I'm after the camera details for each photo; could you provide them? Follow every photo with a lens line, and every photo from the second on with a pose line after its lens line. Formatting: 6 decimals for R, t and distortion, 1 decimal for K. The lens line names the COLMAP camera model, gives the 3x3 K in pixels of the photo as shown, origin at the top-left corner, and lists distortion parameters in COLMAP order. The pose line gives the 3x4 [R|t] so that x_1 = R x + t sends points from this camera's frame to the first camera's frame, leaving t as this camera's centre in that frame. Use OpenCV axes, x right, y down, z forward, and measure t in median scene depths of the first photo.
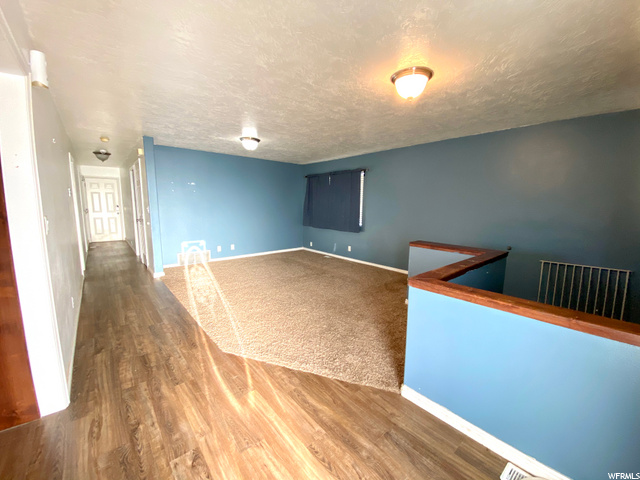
lens RADIAL K [[259.1, 0, 336.7], [0, 259.1, 247.6], [0, 0, 1]] dist [-0.026055, -0.003072]
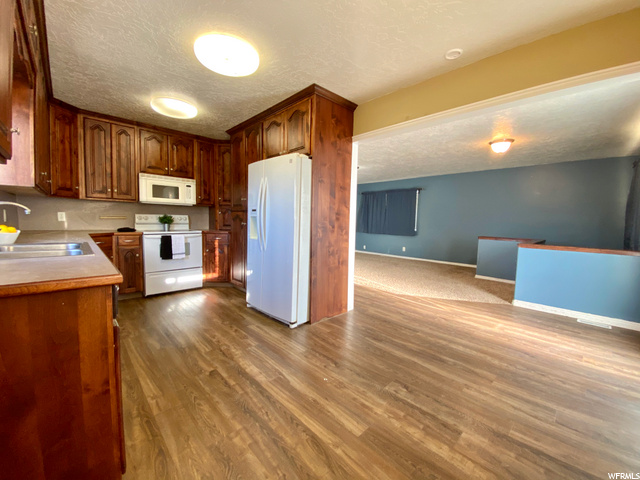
lens RADIAL K [[259.1, 0, 331.7], [0, 259.1, 244.3], [0, 0, 1]] dist [-0.026055, -0.003072]
pose [[0.999242, 0.010529, 0.037471, -0.908911], [-0.007556, 0.996876, -0.078622, 0.214216], [-0.038182, 0.078280, 0.996200, -0.685086]]
